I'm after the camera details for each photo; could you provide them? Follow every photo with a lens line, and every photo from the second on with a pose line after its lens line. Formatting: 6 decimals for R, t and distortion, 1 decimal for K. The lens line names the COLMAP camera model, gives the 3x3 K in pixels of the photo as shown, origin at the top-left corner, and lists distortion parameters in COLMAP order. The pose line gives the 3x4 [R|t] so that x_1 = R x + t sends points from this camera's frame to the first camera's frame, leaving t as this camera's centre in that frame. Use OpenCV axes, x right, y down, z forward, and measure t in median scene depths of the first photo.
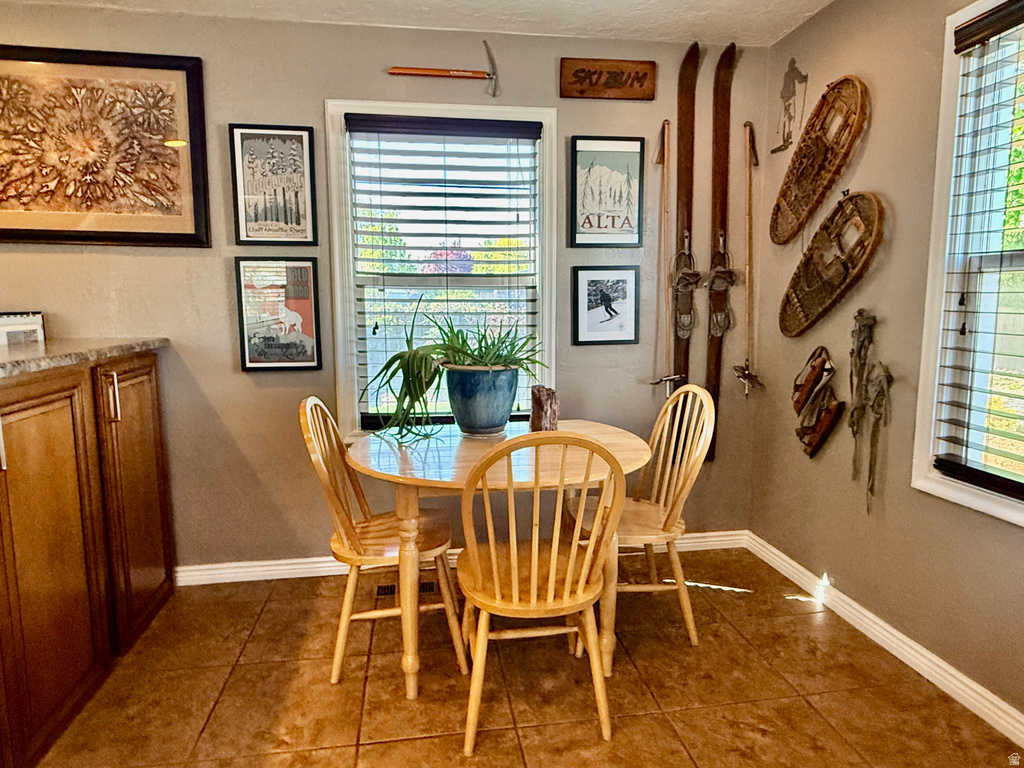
lens RADIAL K [[598.1, 0, 502.8], [0, 598.1, 383.6], [0, 0, 1]] dist [0.000171, -0.000297]
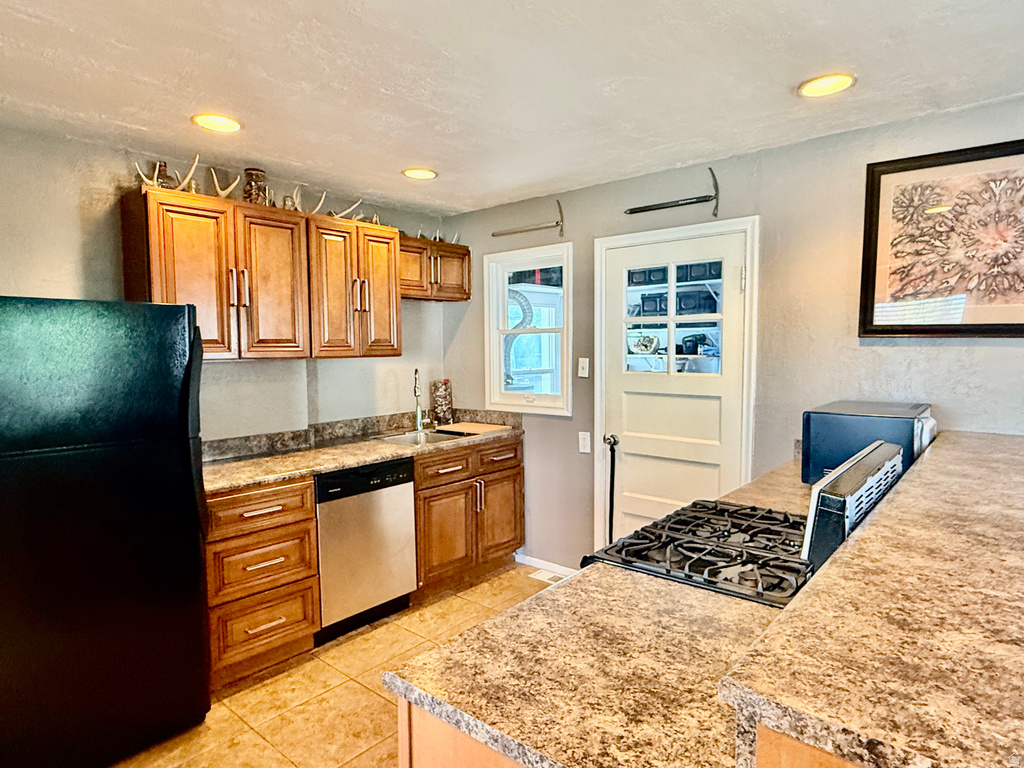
lens RADIAL K [[598.1, 0, 517.5], [0, 598.1, 388.0], [0, 0, 1]] dist [0.000171, -0.000297]
pose [[0.659009, 0.054334, -0.750170, -0.465650], [-0.095160, 0.995396, -0.011501, -0.068429], [0.746091, 0.078965, 0.661145, -0.205677]]
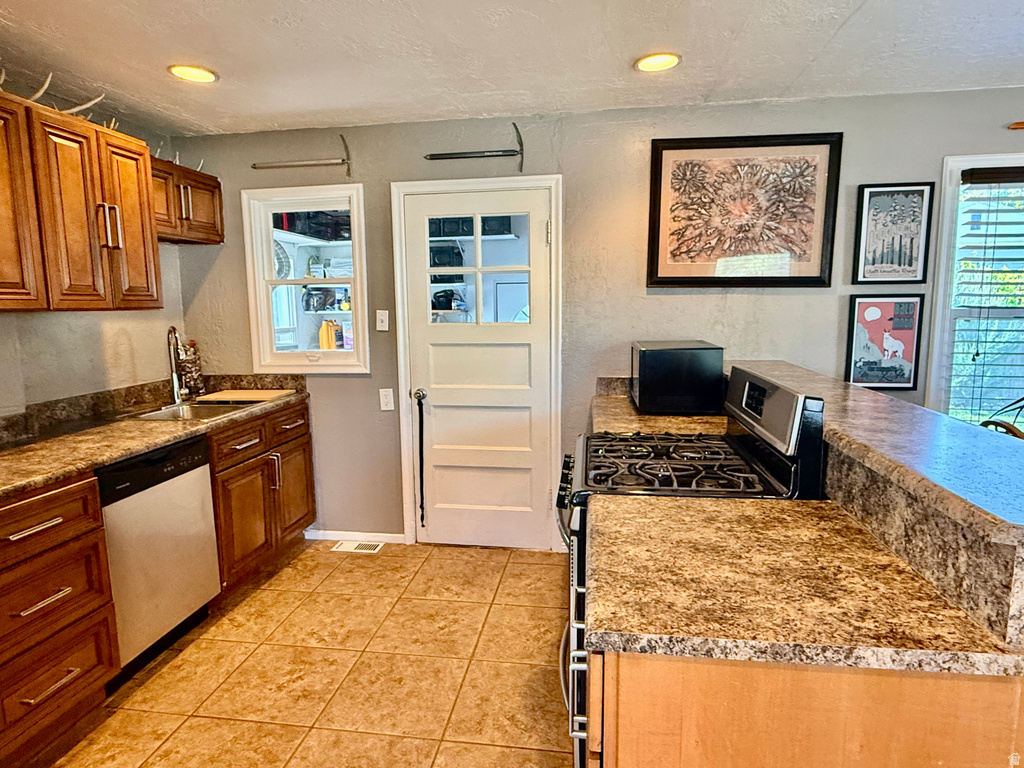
lens RADIAL K [[598.1, 0, 503.9], [0, 598.1, 383.2], [0, 0, 1]] dist [0.000171, -0.000297]
pose [[0.955001, 0.031643, -0.294909, -0.789050], [-0.031862, 0.999484, 0.004065, -0.019111], [0.294886, 0.005514, 0.955517, -0.360126]]
